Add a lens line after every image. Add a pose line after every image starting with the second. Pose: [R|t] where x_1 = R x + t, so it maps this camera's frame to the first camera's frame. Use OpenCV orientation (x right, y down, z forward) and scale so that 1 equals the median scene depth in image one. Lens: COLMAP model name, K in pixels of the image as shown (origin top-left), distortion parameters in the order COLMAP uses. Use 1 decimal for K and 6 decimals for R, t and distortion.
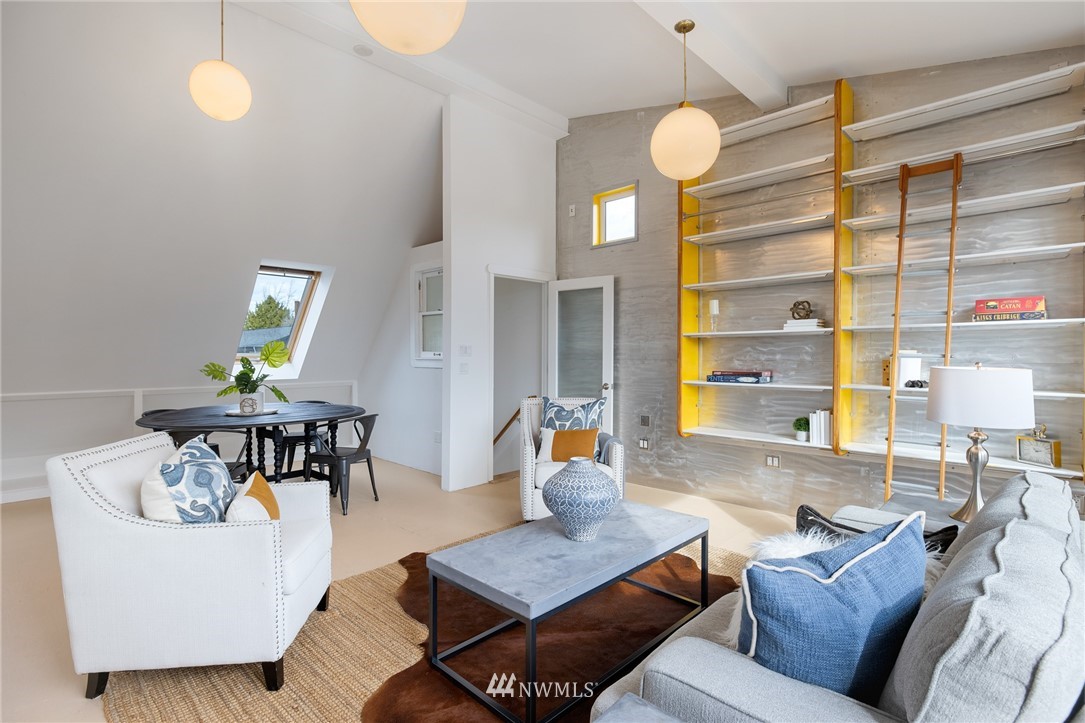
lens RADIAL K [[524.1, 0, 542.5], [0, 524.1, 361.5], [0, 0, 1]] dist [-0.001797, -0.000438]
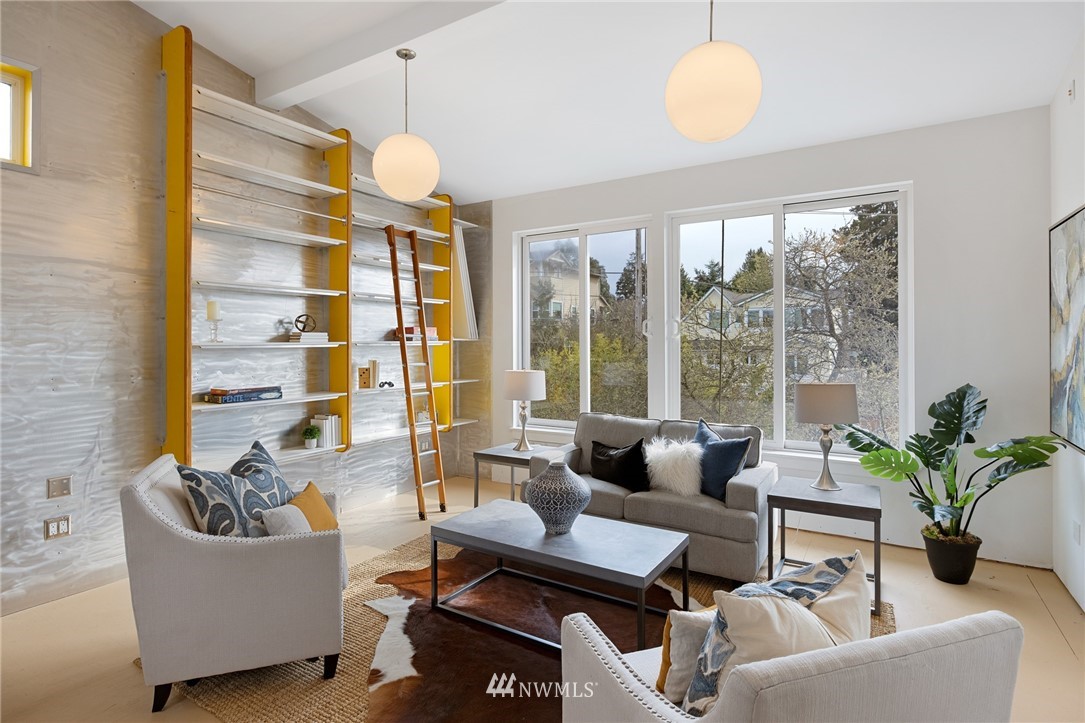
lens RADIAL K [[551.0, 0, 542.3], [0, 551.0, 344.2], [0, 0, 1]] dist [0.001231, 0.000097]
pose [[-0.209587, 0.002747, 0.977786, -0.875081], [0.014637, 0.999893, 0.000329, -0.064736], [-0.977680, 0.014380, -0.209605, 1.001436]]
